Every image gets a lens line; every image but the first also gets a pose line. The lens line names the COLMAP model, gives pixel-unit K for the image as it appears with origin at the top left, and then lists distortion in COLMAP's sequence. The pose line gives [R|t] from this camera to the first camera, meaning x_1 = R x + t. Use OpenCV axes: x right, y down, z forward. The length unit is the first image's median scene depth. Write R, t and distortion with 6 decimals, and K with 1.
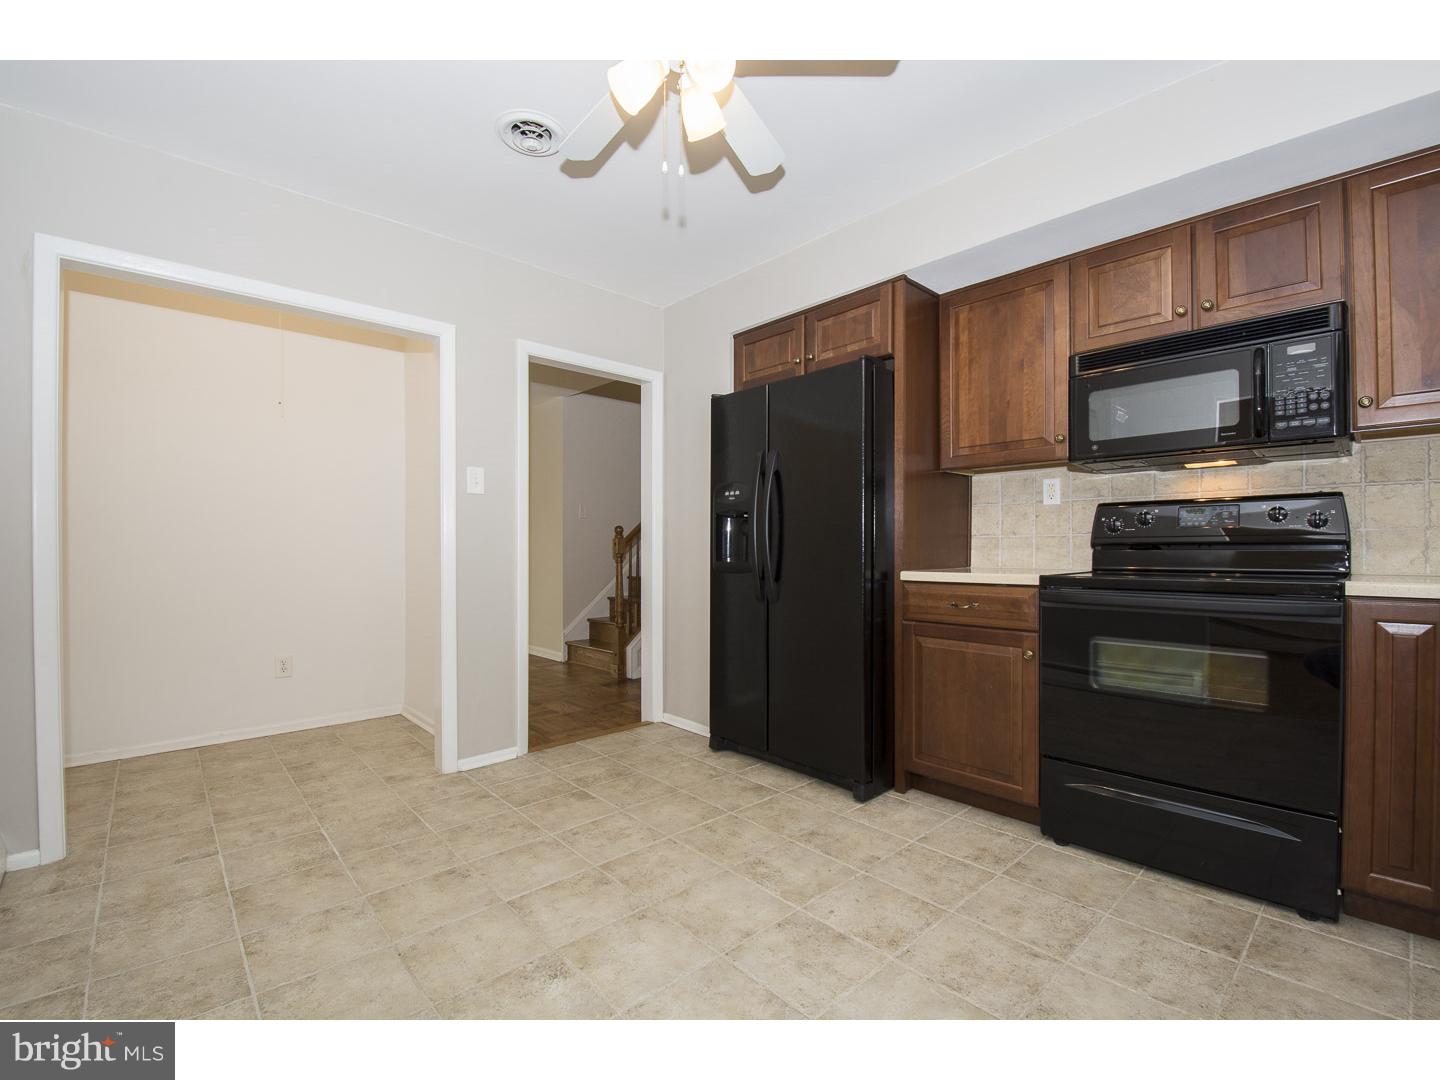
lens RADIAL K [[622.0, 0, 717.4], [0, 622.0, 545.0], [0, 0, 1]] dist [-0.006131, -0.000262]
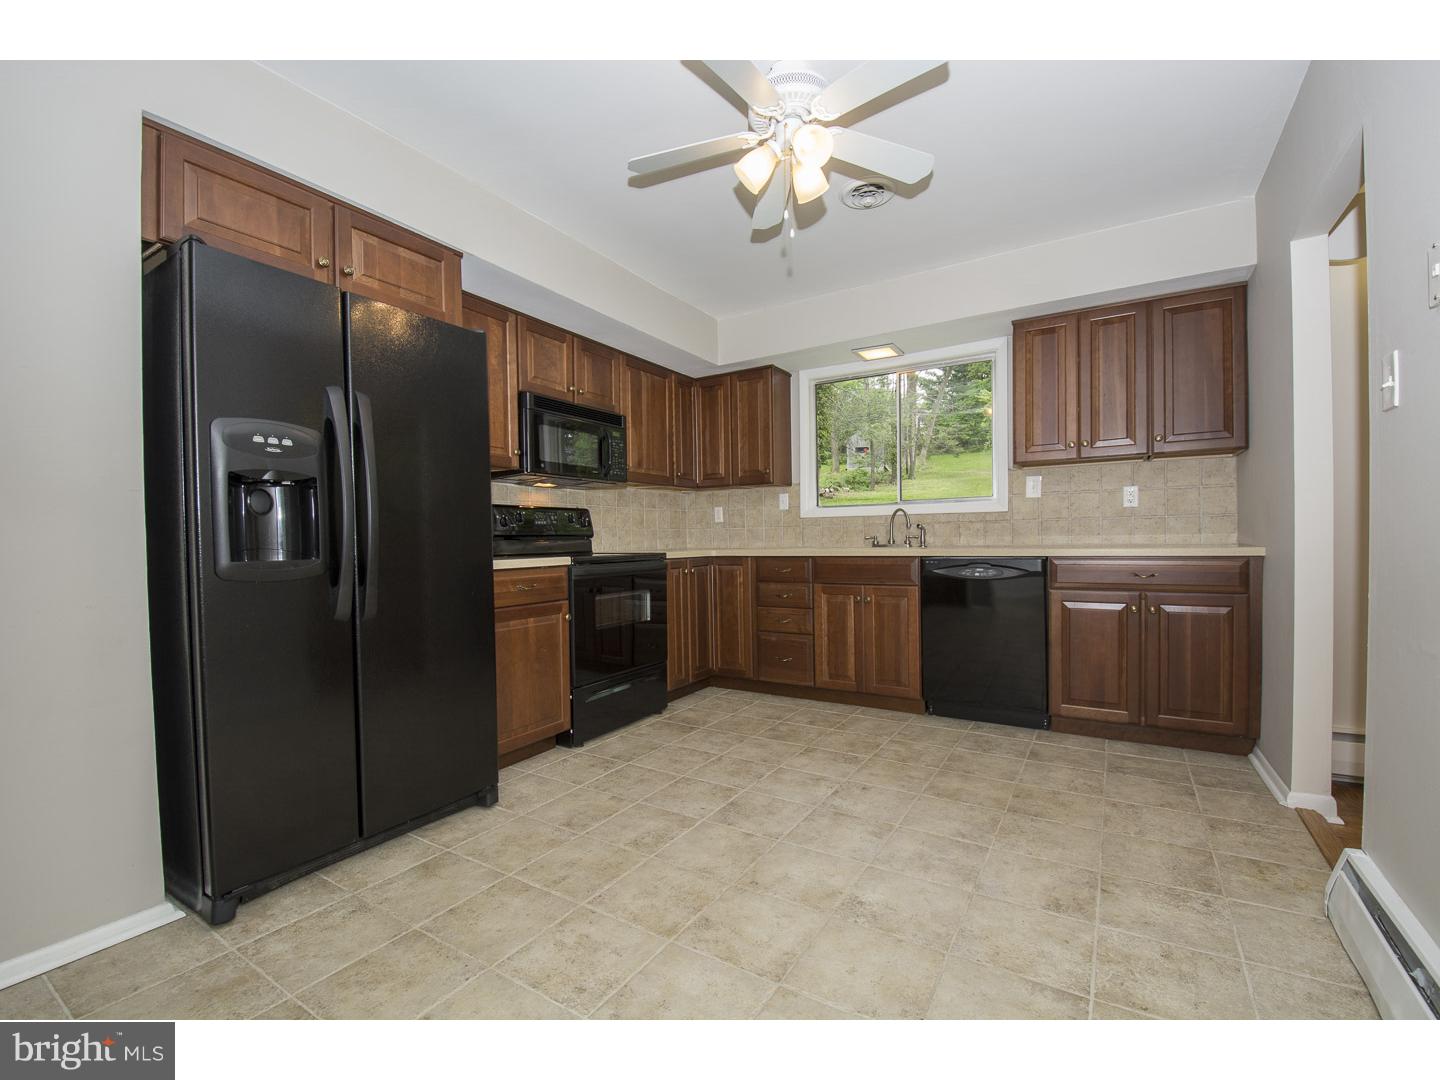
lens RADIAL K [[622.0, 0, 717.1], [0, 622.0, 546.0], [0, 0, 1]] dist [-0.006131, -0.000262]
pose [[-0.261294, -0.004189, 0.965250, -0.925004], [0.009052, 0.999936, 0.006790, 0.019111], [-0.965217, 0.010512, -0.261239, 1.102743]]
